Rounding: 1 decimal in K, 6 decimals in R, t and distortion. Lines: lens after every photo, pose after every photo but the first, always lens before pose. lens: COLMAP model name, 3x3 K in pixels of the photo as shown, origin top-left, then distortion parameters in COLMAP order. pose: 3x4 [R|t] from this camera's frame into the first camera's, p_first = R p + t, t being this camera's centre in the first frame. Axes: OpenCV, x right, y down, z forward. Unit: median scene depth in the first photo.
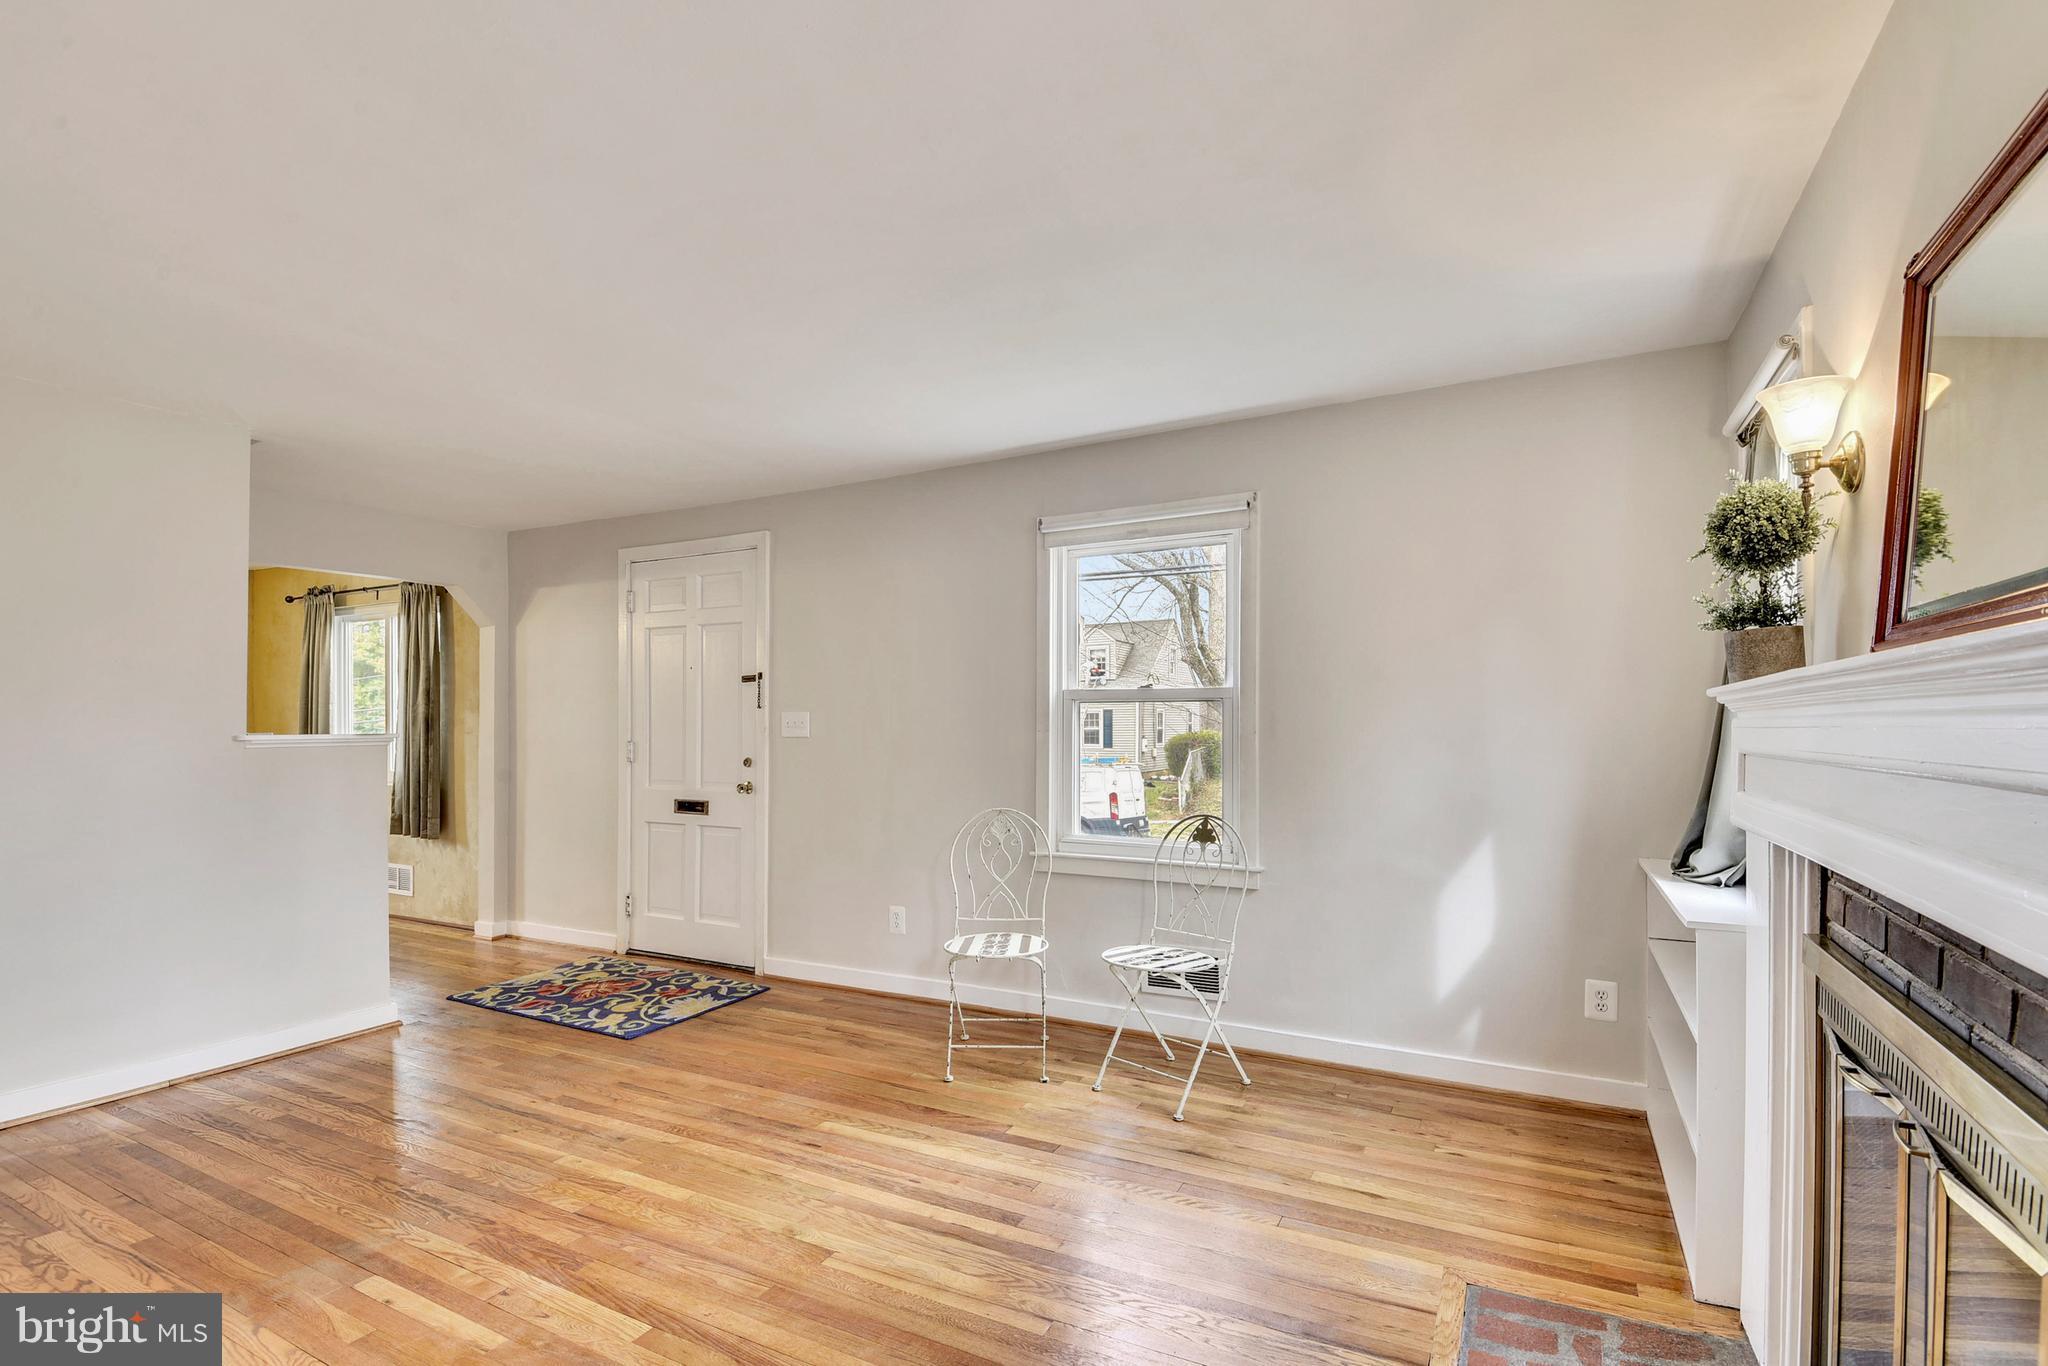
lens RADIAL K [[913.4, 0, 1059.9], [0, 913.4, 698.8], [0, 0, 1]] dist [0.043311, -0.036380]
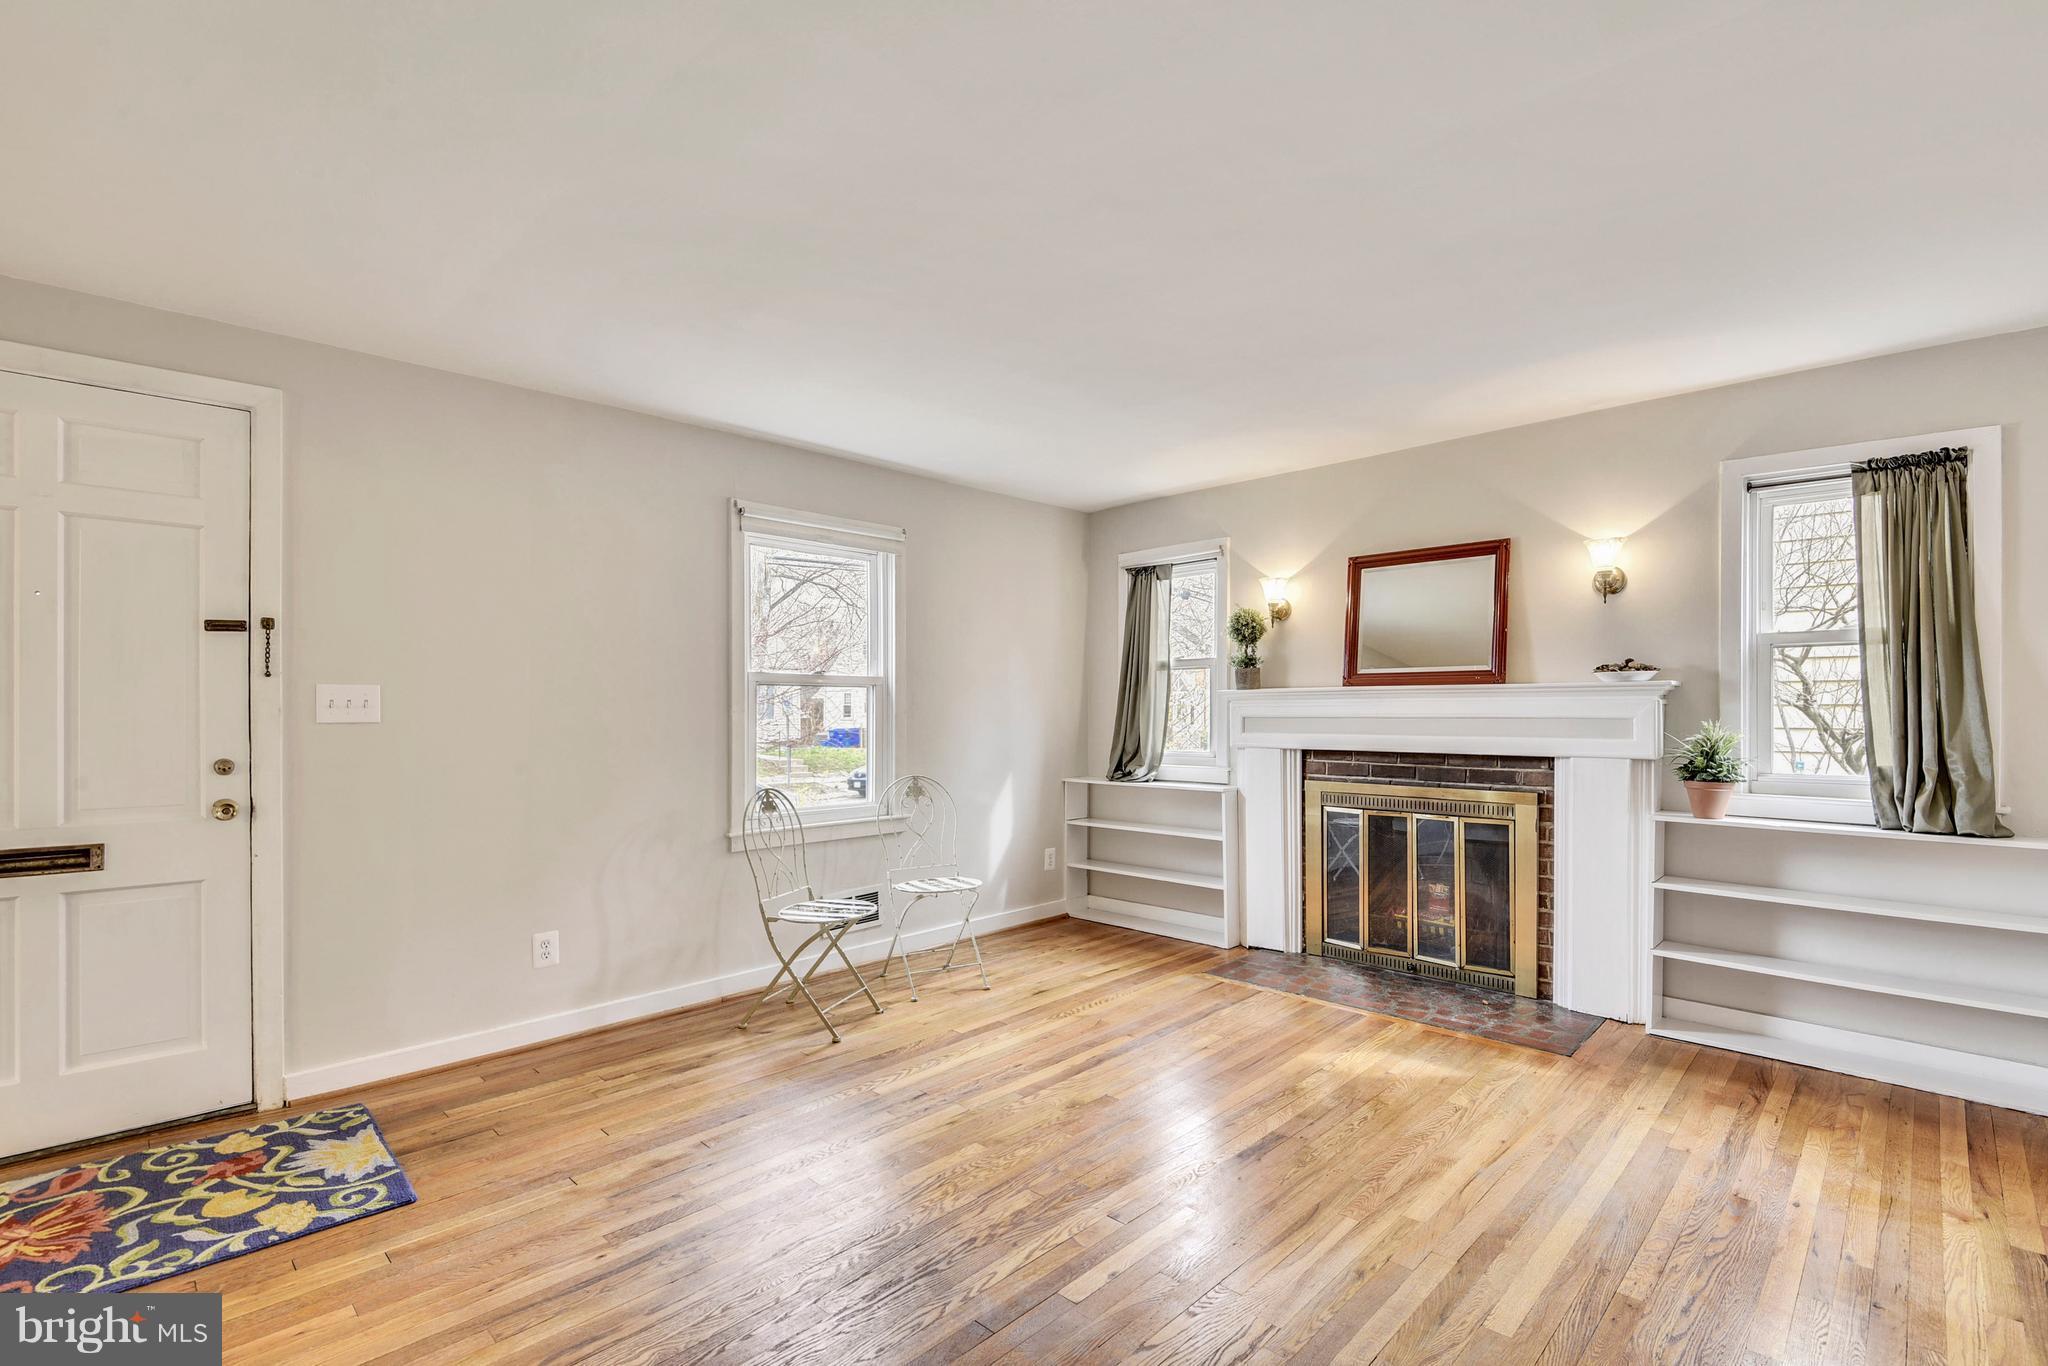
lens RADIAL K [[938.2, 0, 993.2], [0, 938.2, 696.7], [0, 0, 1]] dist [-0.009783, -0.010303]
pose [[0.316822, 0.010391, 0.948428, -0.893886], [-0.029500, 0.999564, -0.001097, 0.011849], [-0.948026, -0.027631, 0.316991, 0.408601]]
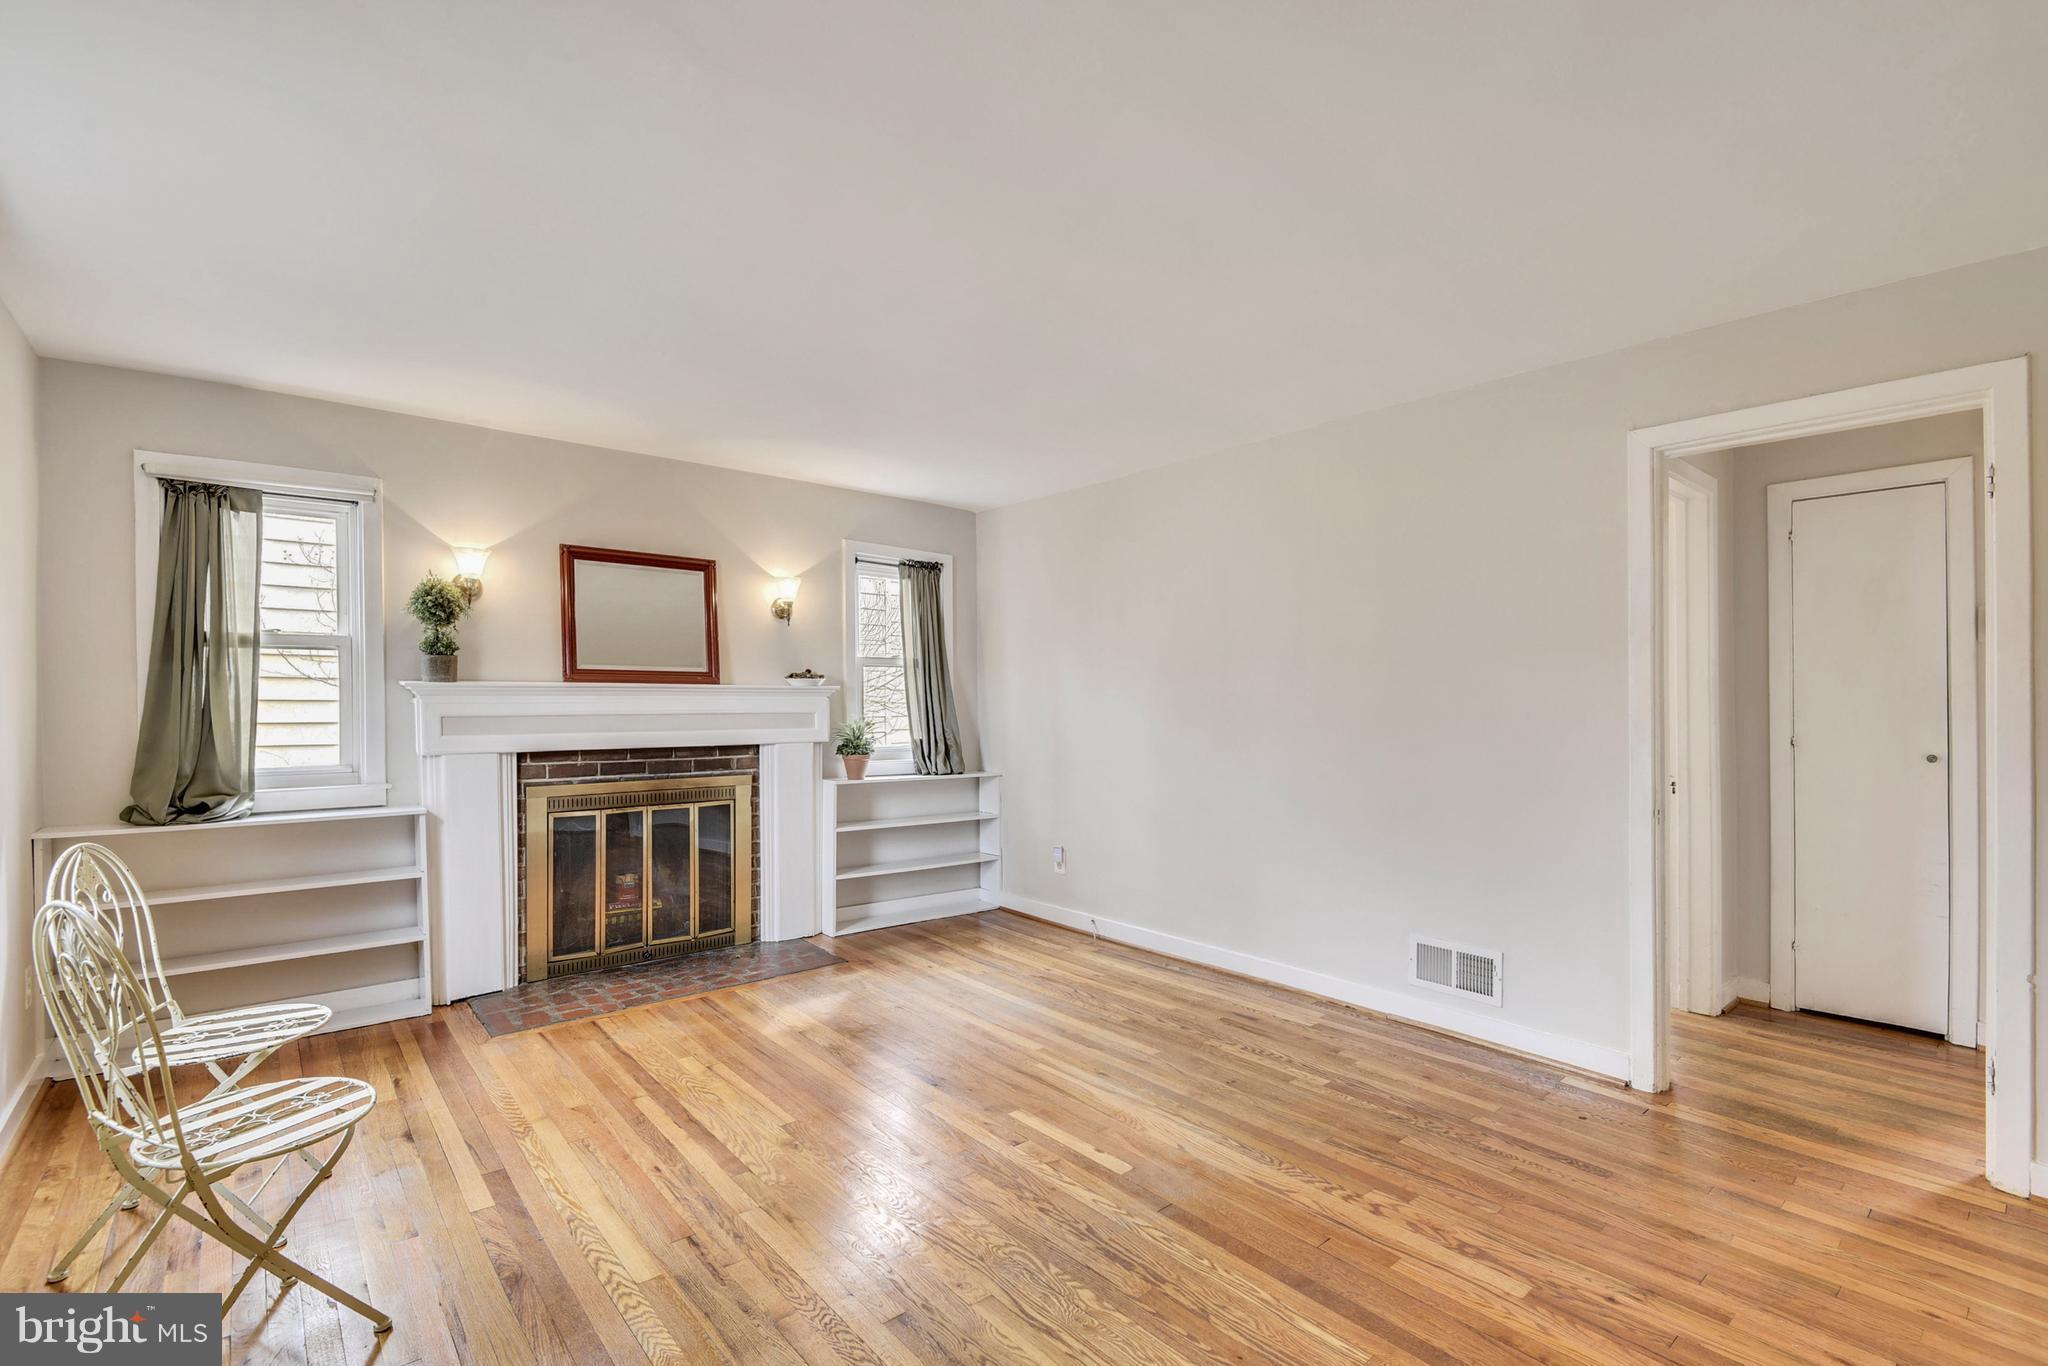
lens RADIAL K [[913.4, 0, 1059.9], [0, 913.4, 698.8], [0, 0, 1]] dist [0.043311, -0.036380]
pose [[-0.930458, 0.002611, 0.366389, -0.584942], [-0.012188, 0.999201, -0.038072, 0.037649], [-0.366195, -0.039890, -0.929683, 1.135391]]
